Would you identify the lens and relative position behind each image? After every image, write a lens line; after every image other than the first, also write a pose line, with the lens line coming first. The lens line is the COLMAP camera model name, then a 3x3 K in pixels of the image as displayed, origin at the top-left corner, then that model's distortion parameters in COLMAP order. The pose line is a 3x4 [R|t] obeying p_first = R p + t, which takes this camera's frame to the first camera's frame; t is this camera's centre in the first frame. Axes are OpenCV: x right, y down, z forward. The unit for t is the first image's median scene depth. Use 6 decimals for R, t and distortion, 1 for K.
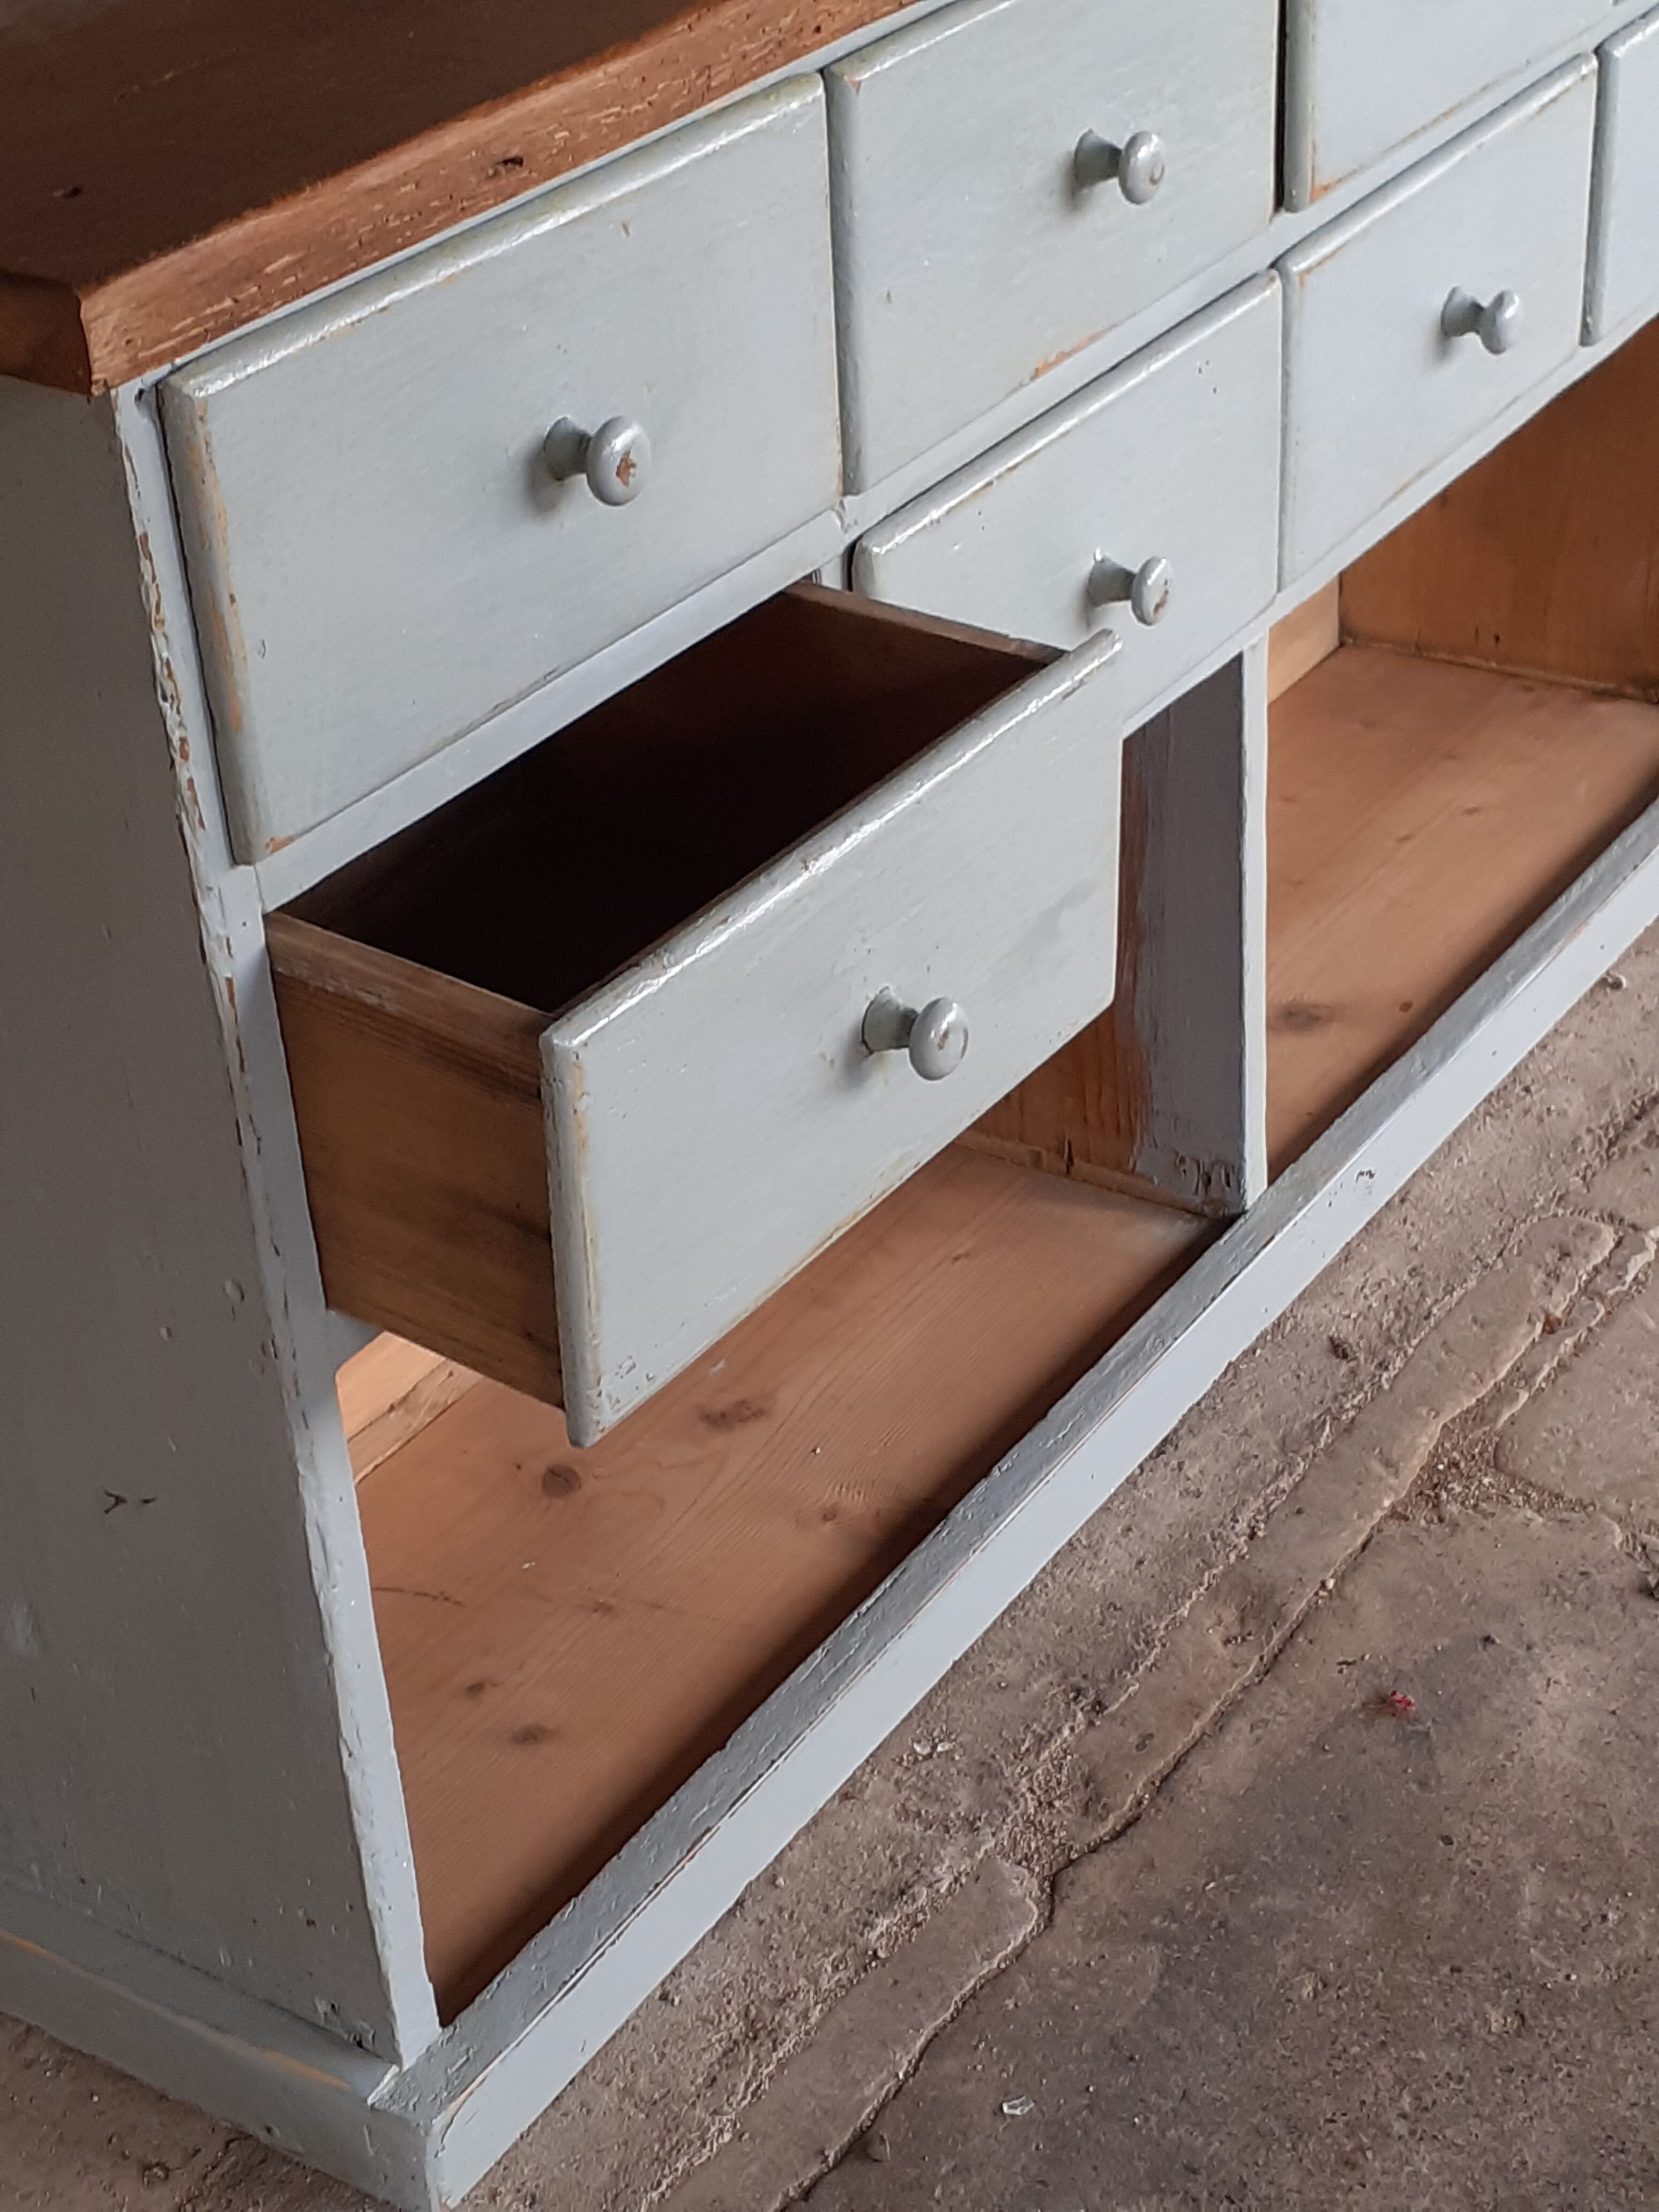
lens RADIAL K [[3553.6, 0, 830.8], [0, 3553.6, 1170.5], [0, 0, 1]] dist [0.129268, 0.000000]
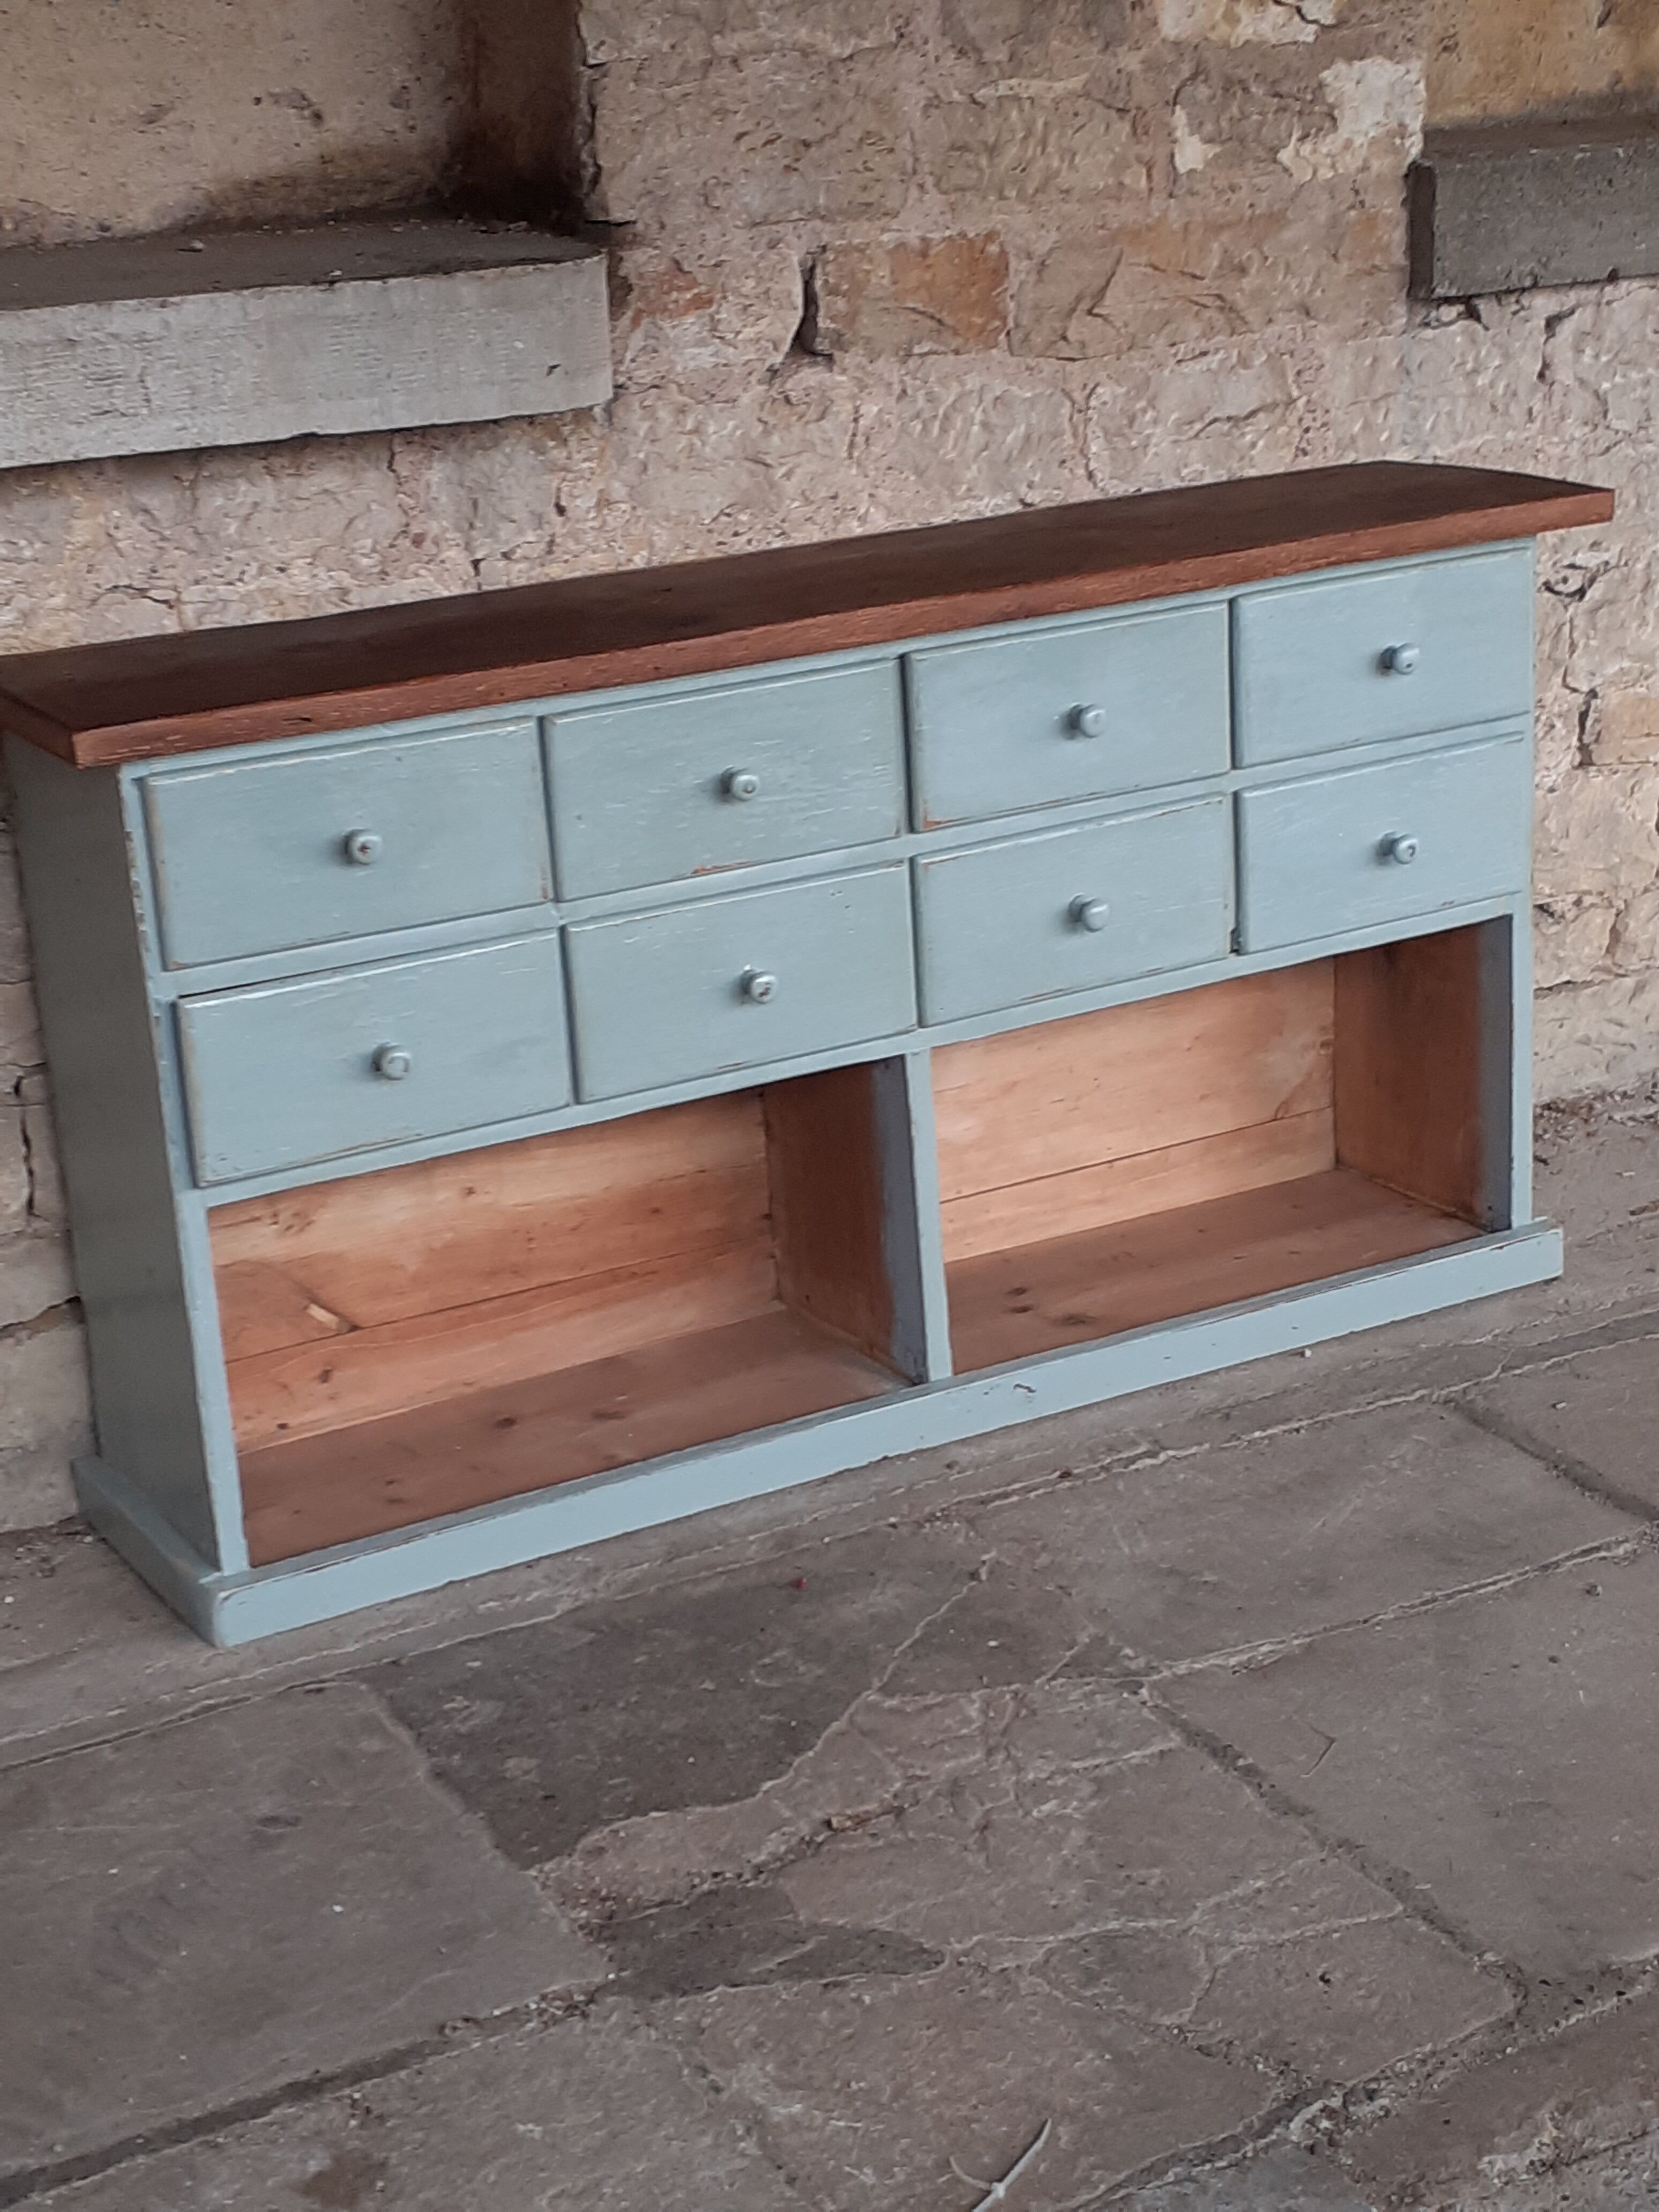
lens RADIAL K [[3553.6, 0, 827.3], [0, 3553.6, 1167.4], [0, 0, 1]] dist [0.129268, 0.000000]
pose [[0.891821, 0.156430, -0.424483, 0.954177], [-0.241836, 0.957840, -0.155104, 0.231265], [0.382324, 0.240980, 0.892052, -0.739310]]
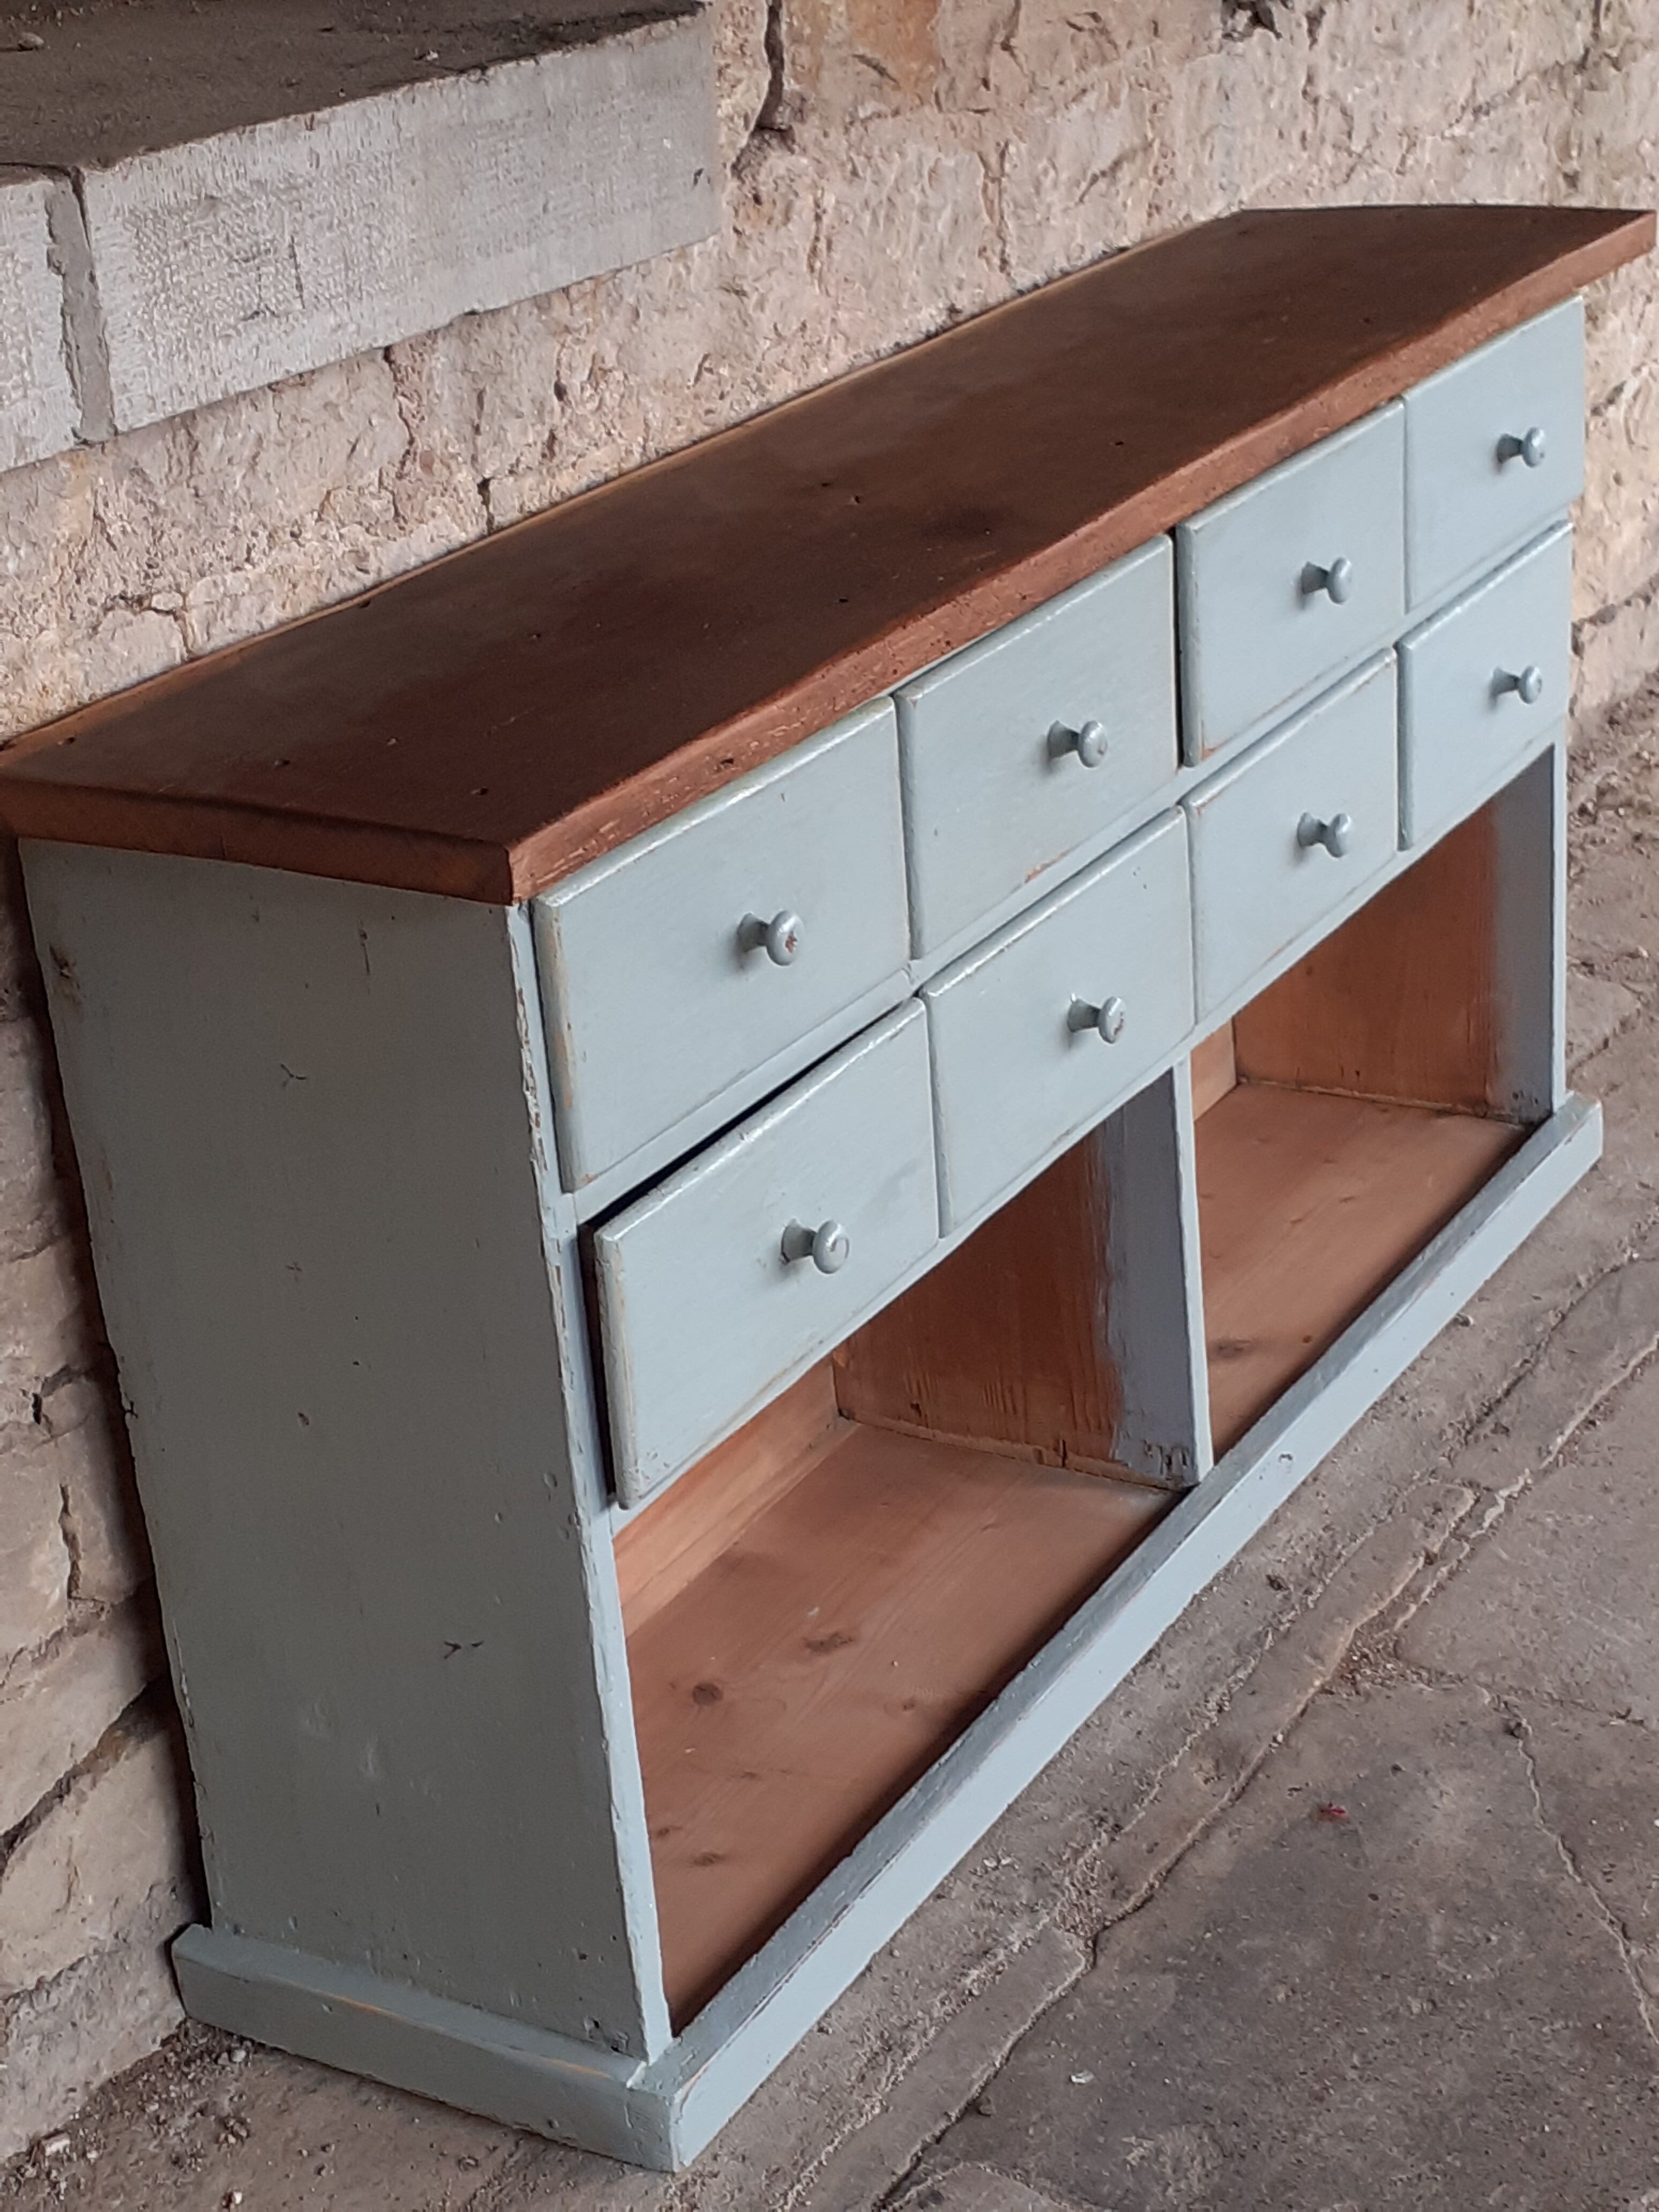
lens RADIAL K [[3553.6, 0, 851.7], [0, 3553.6, 1144.1], [0, 0, 1]] dist [0.129268, 0.000000]
pose [[0.998547, -0.040635, 0.035386, -0.066276], [0.045563, 0.987342, -0.151919, 0.098079], [-0.028764, 0.153310, 0.987759, -0.402190]]
